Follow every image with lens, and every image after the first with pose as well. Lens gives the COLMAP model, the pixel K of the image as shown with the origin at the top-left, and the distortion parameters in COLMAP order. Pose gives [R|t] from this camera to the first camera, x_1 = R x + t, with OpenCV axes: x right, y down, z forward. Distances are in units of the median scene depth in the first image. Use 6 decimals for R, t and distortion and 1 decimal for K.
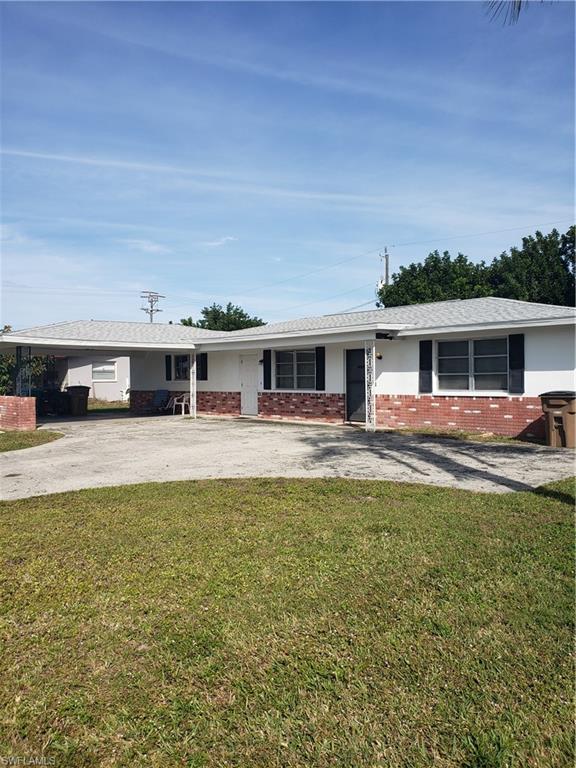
lens RADIAL K [[591.4, 0, 290.4], [0, 591.4, 380.8], [0, 0, 1]] dist [0.035781, -0.009330]
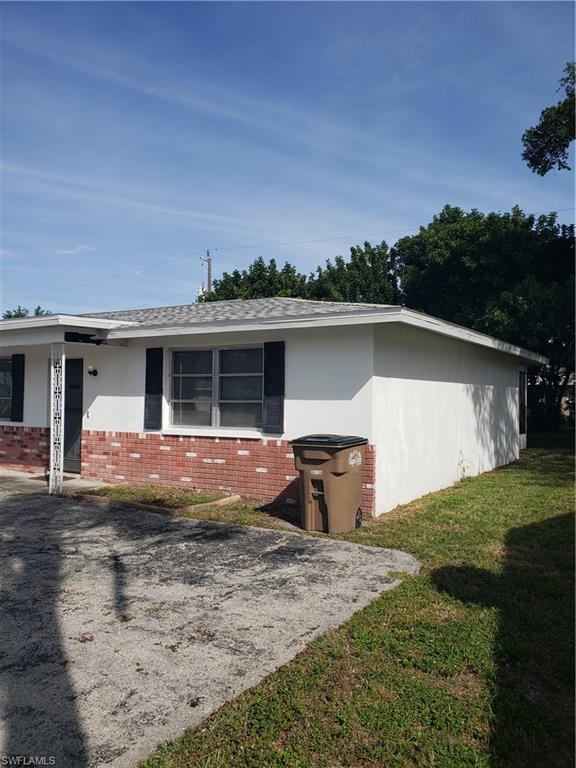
lens RADIAL K [[591.4, 0, 290.4], [0, 591.4, 380.8], [0, 0, 1]] dist [0.035781, -0.009330]
pose [[0.973324, 0.022656, 0.228314, 0.184305], [-0.014942, 0.999259, -0.035459, -0.009695], [-0.228948, 0.031101, 0.972942, 0.279434]]
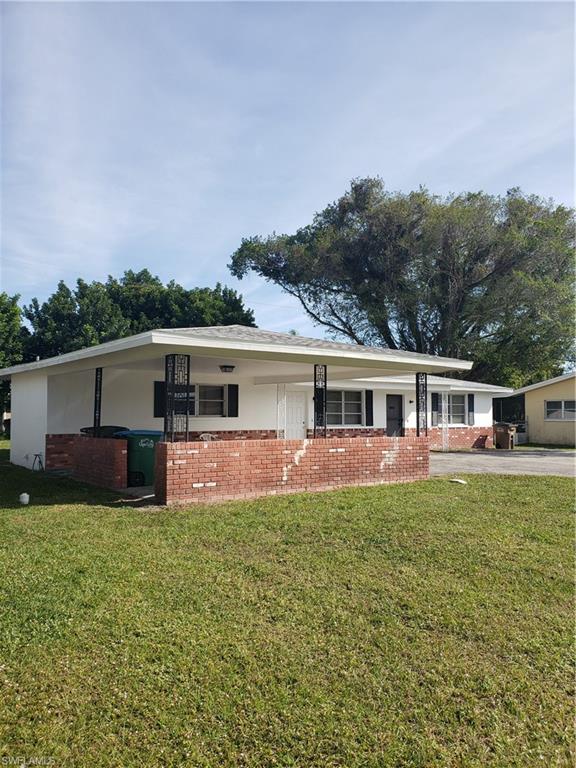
lens RADIAL K [[603.5, 0, 289.8], [0, 603.5, 399.4], [0, 0, 1]] dist [0.061192, -0.002299]
pose [[0.121684, 0.040431, 0.991745, -1.150421], [0.005124, 0.999131, -0.041361, 0.011546], [-0.992556, 0.010115, 0.121371, 0.967379]]
